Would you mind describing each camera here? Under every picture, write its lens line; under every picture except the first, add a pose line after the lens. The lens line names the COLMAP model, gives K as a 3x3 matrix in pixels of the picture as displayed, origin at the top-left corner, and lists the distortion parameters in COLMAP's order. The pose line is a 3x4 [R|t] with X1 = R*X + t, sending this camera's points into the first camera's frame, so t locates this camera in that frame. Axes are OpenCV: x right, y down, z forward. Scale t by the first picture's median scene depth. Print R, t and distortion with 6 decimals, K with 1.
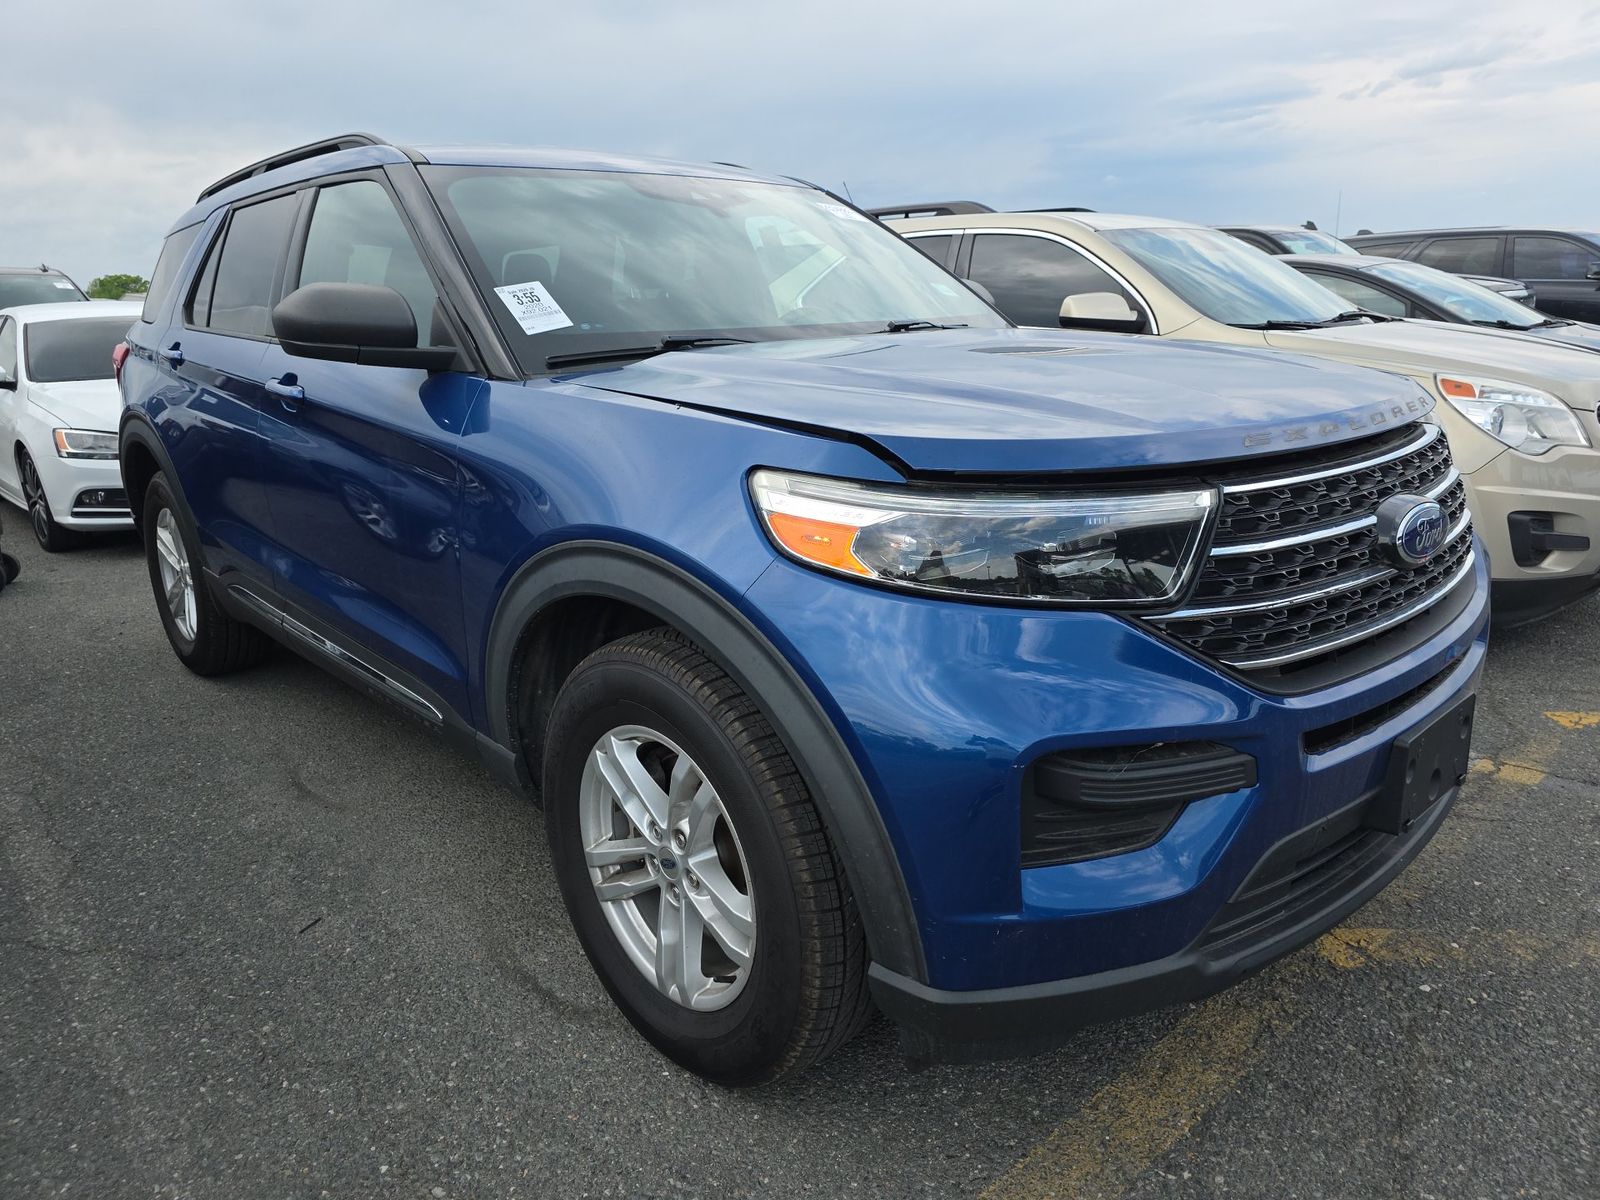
lens RADIAL K [[1057.0, 0, 787.8], [0, 1057.0, 596.8], [0, 0, 1]] dist [0.033755, -0.034160]
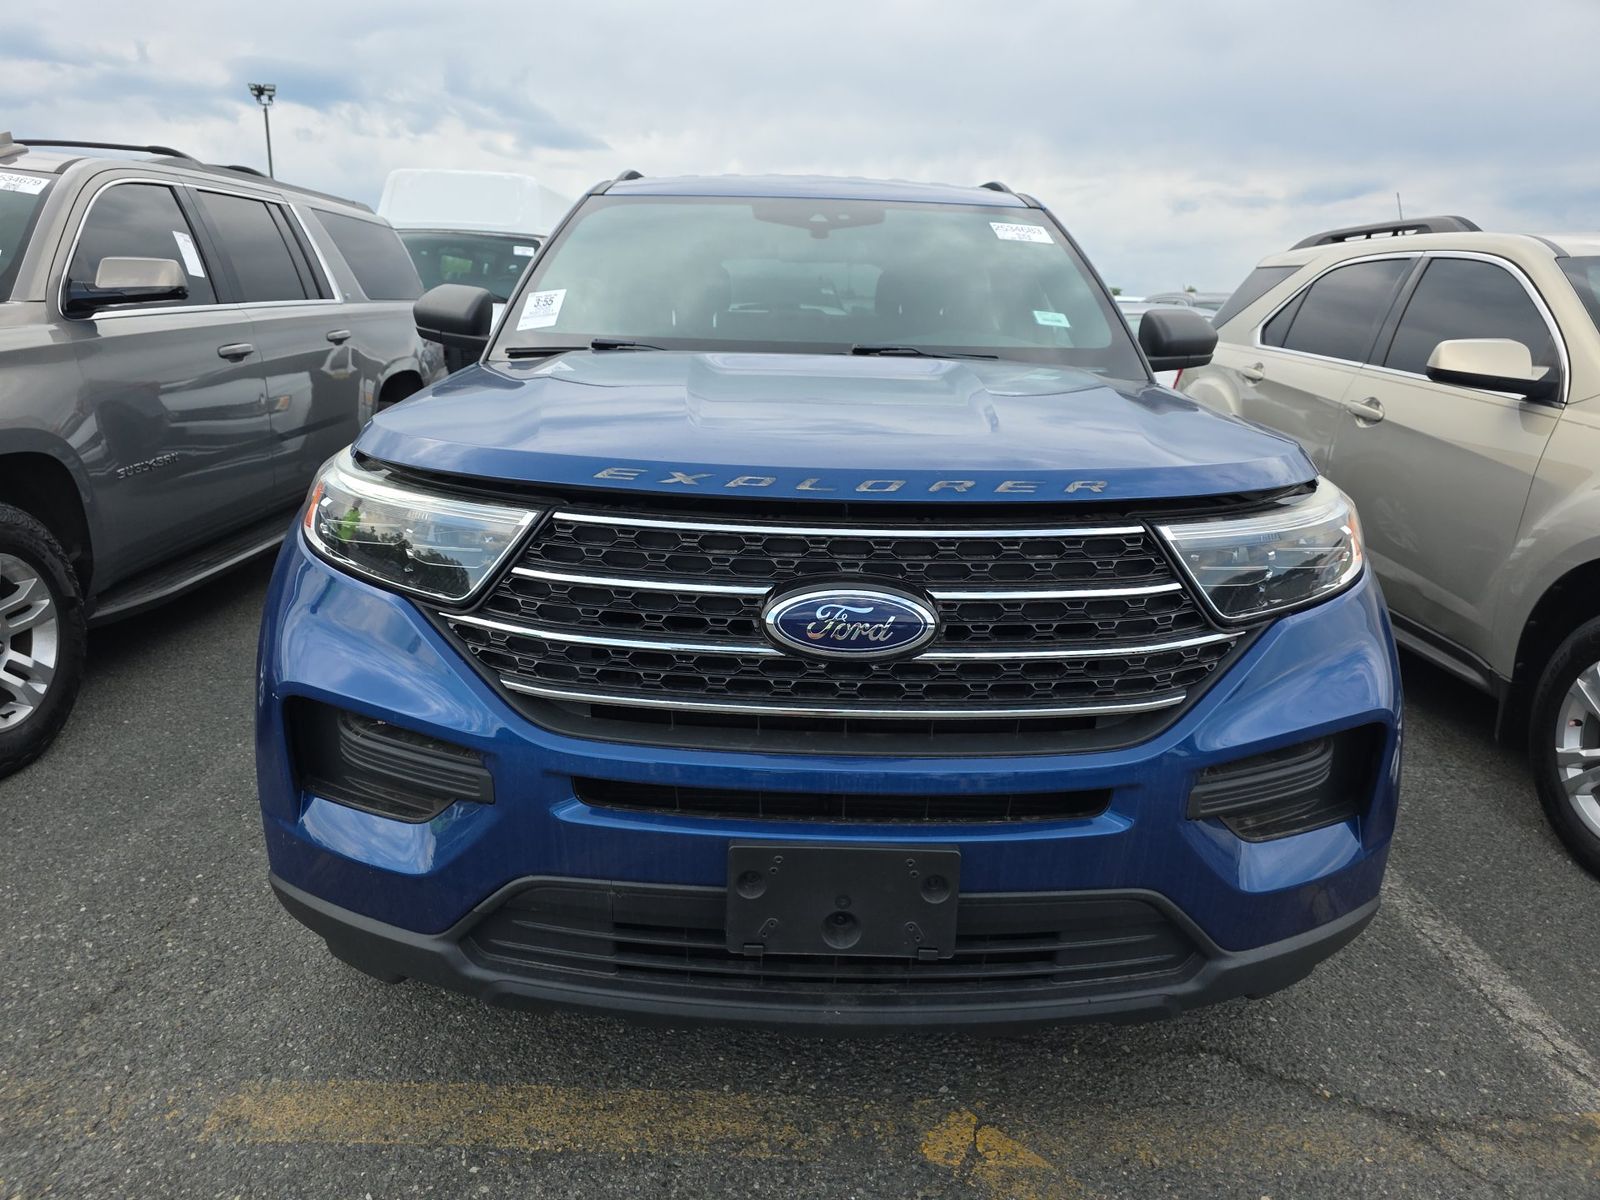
lens RADIAL K [[1057.0, 0, 787.8], [0, 1057.0, 596.8], [0, 0, 1]] dist [0.033755, -0.034160]
pose [[0.749986, 0.217562, -0.624651, 0.880727], [-0.225487, 0.971886, 0.067770, -0.103510], [0.621834, 0.090024, 0.777958, 0.266701]]
